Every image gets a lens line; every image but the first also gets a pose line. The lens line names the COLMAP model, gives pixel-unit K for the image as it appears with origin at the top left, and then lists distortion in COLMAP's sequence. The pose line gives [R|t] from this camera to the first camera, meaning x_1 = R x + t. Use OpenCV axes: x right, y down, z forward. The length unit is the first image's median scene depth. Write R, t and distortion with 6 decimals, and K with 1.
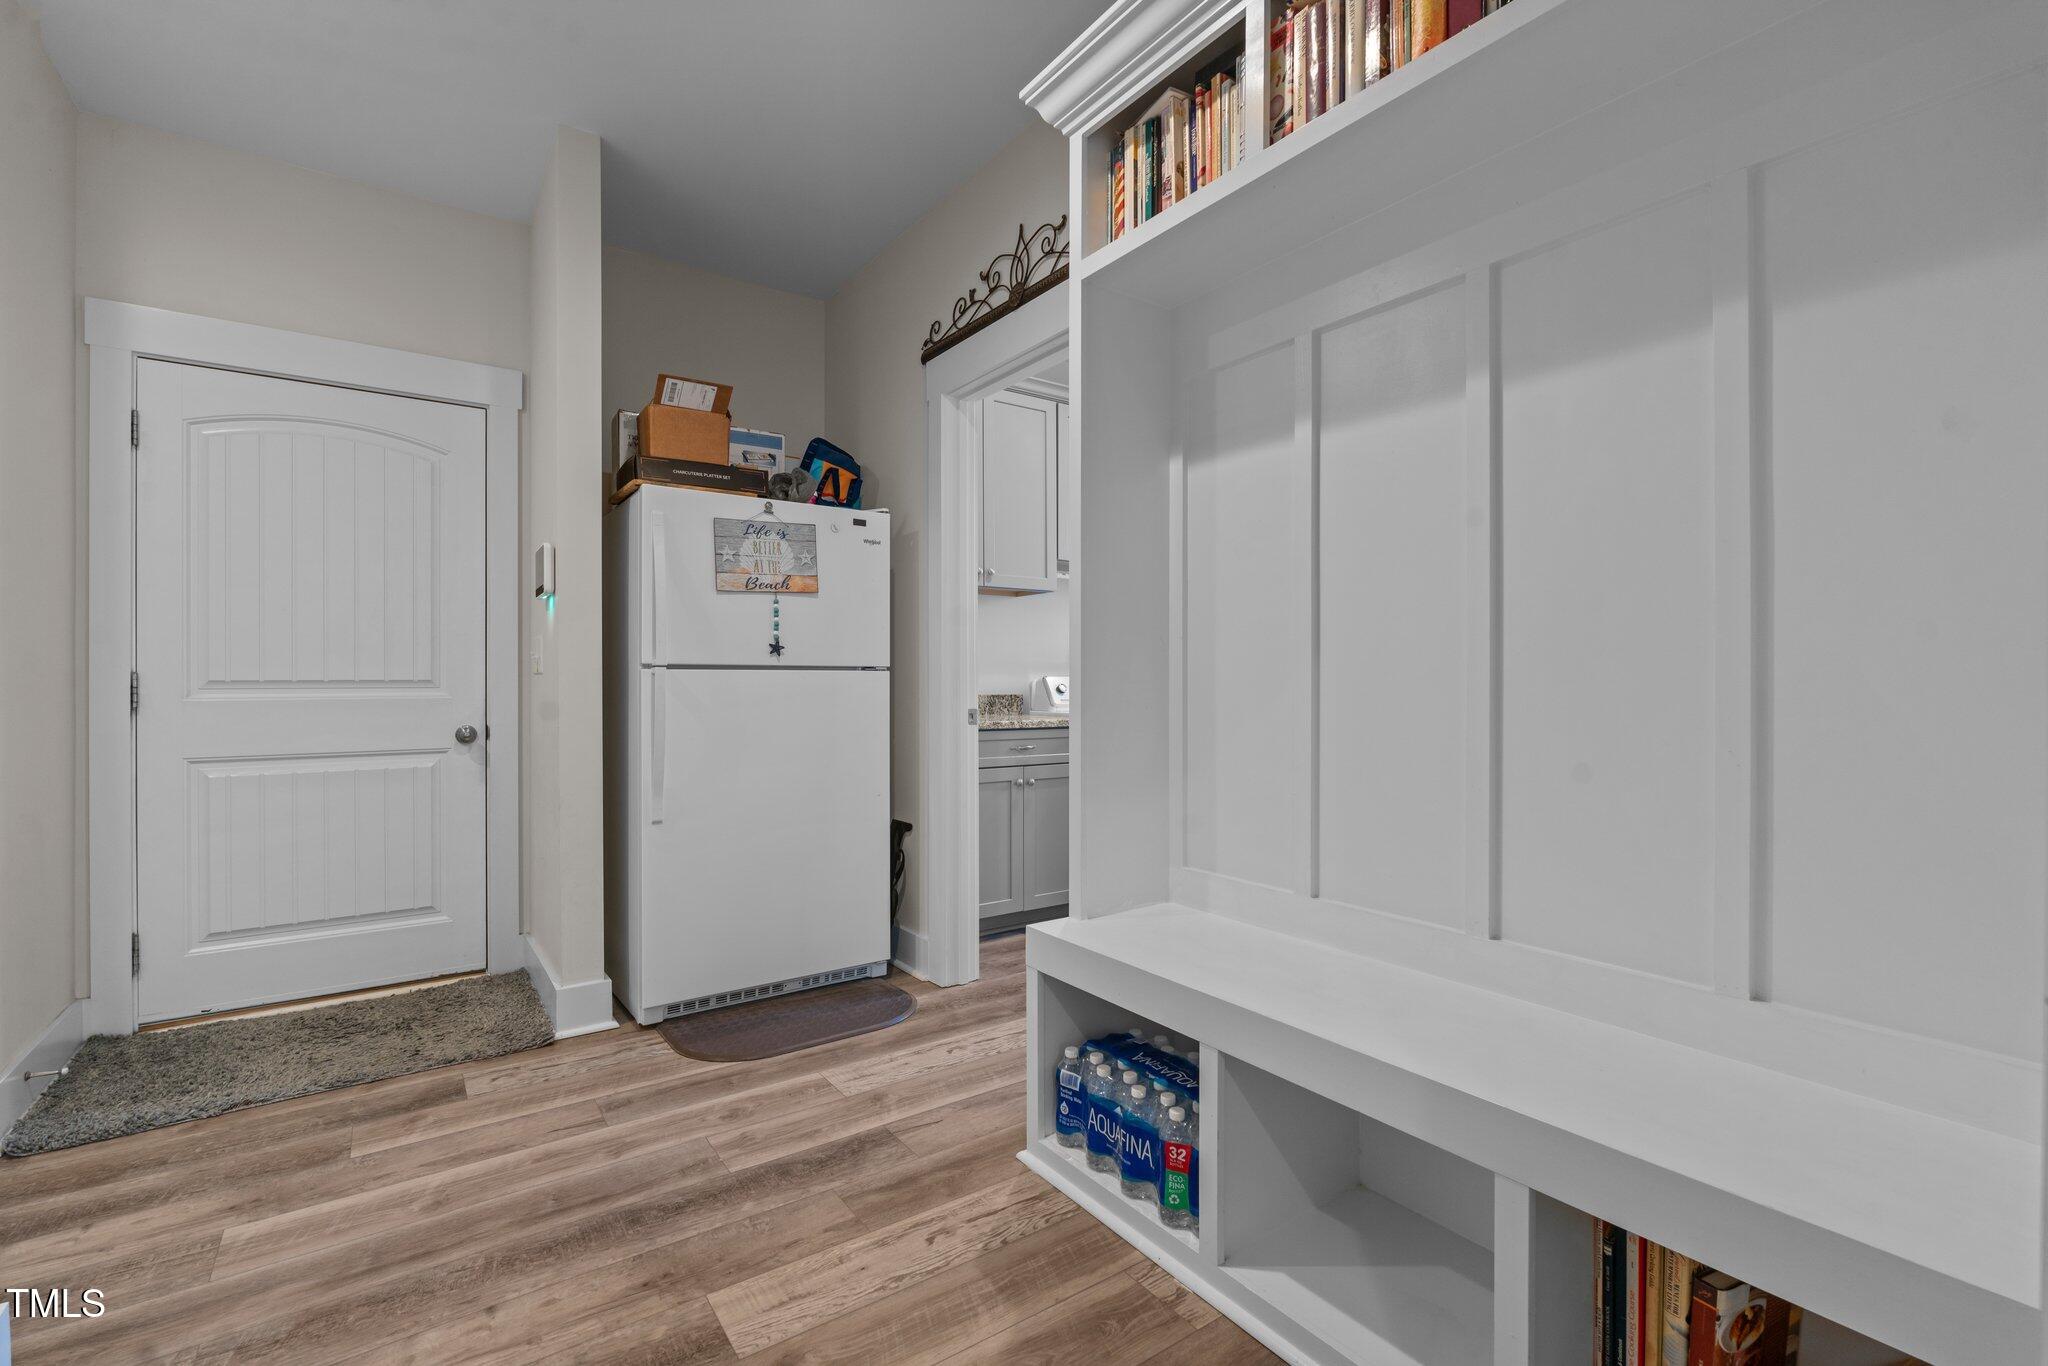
lens RADIAL K [[900.9, 0, 1033.7], [0, 900.9, 669.3], [0, 0, 1]] dist [-0.009251, 0.002046]
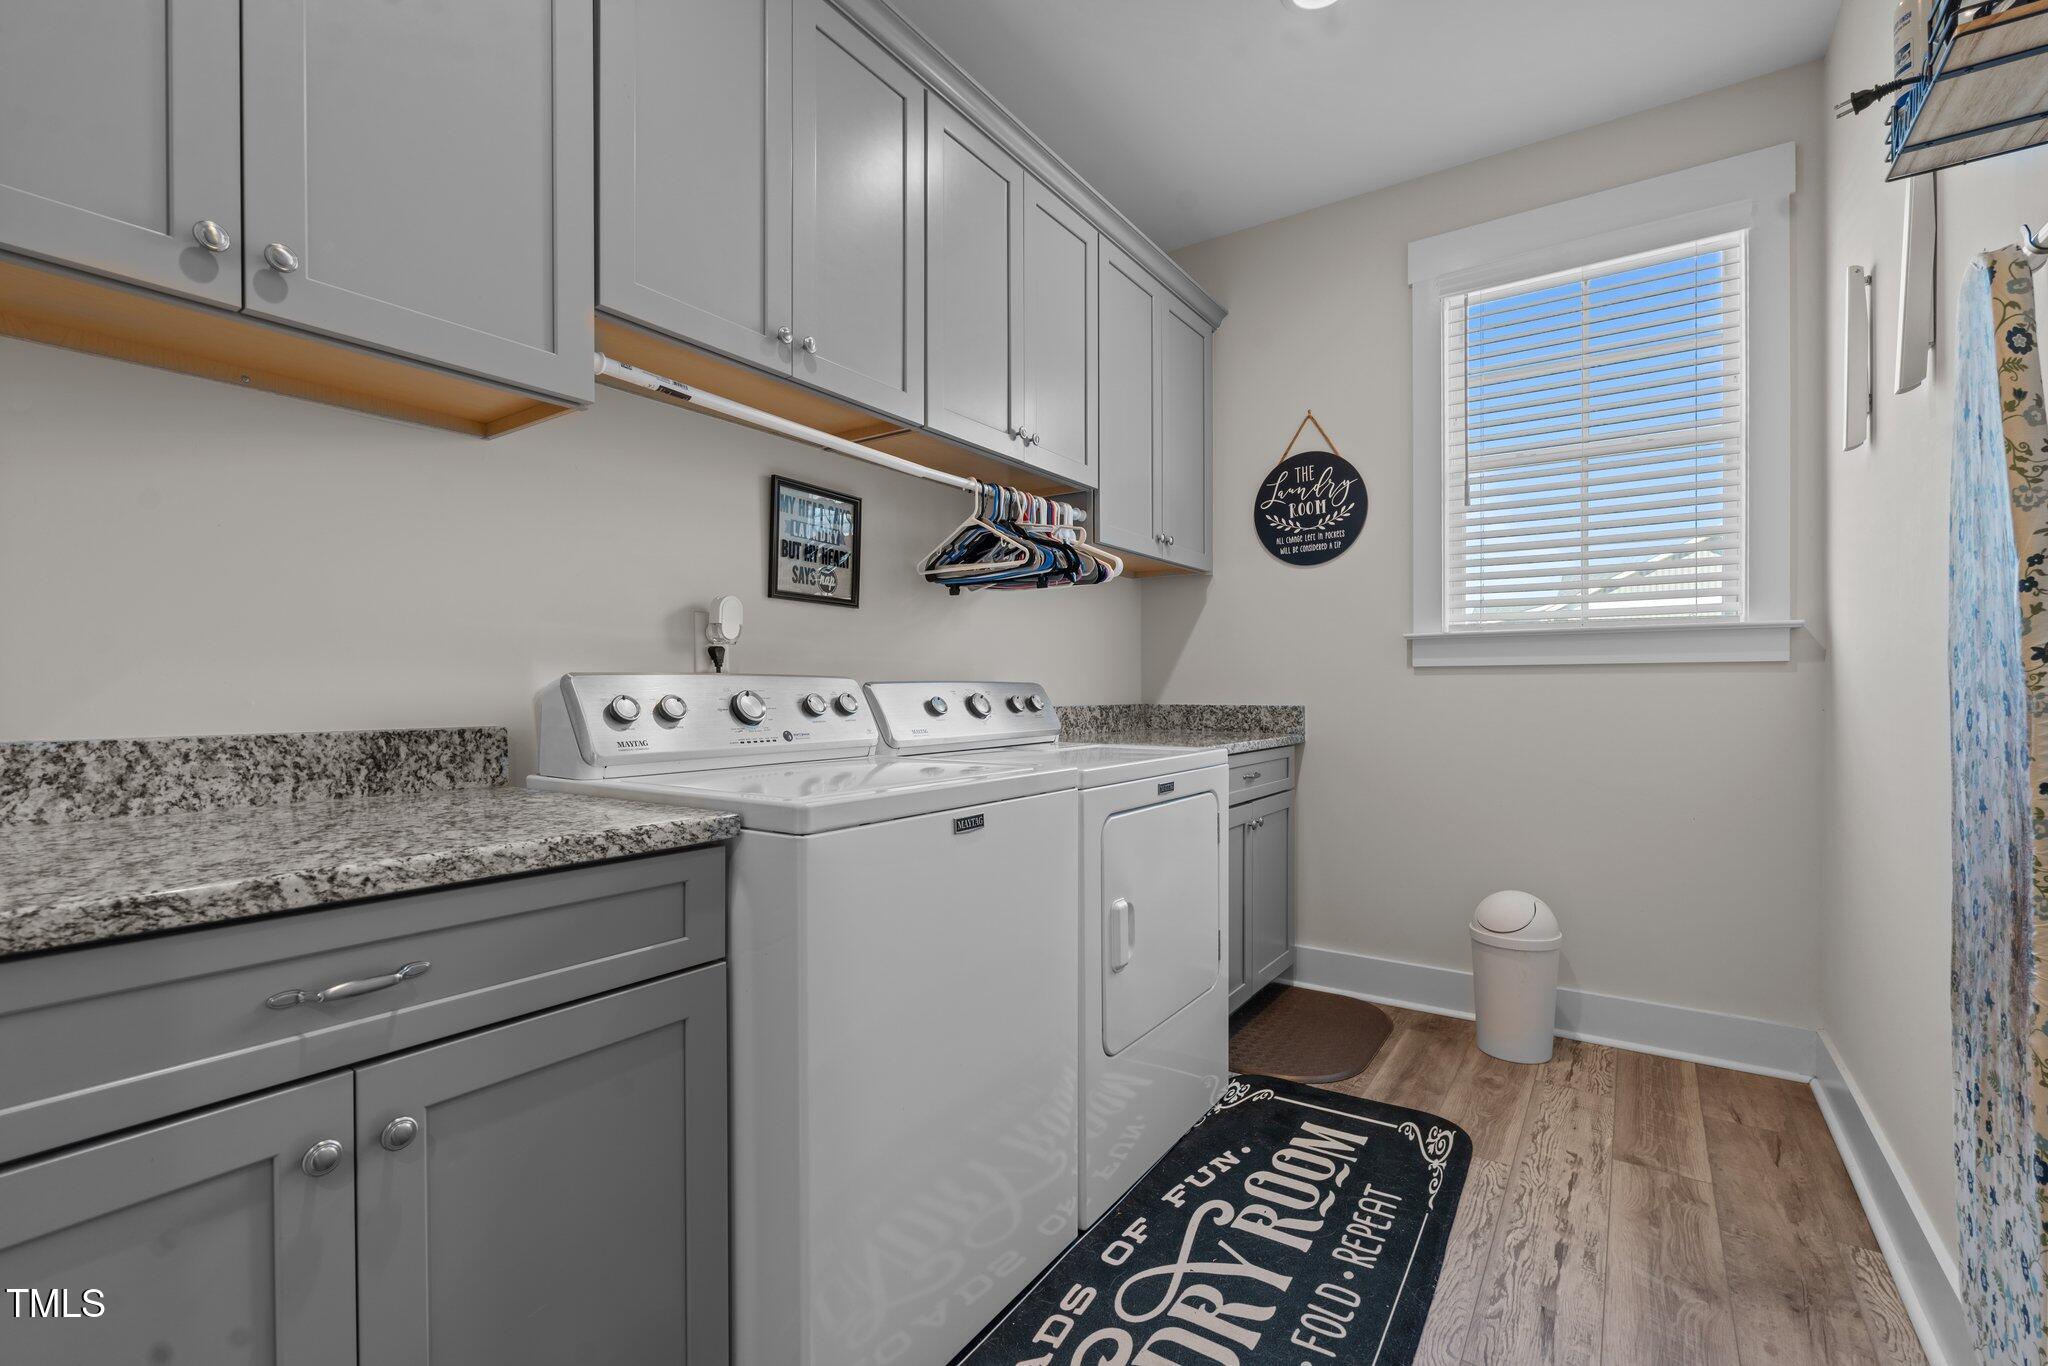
lens RADIAL K [[900.9, 0, 1026.3], [0, 900.9, 695.4], [0, 0, 1]] dist [-0.009251, 0.002046]
pose [[0.938546, -0.006781, 0.345087, 0.058927], [0.003458, 0.999942, 0.010243, 0.013200], [-0.345136, -0.008420, 0.938515, 0.644968]]
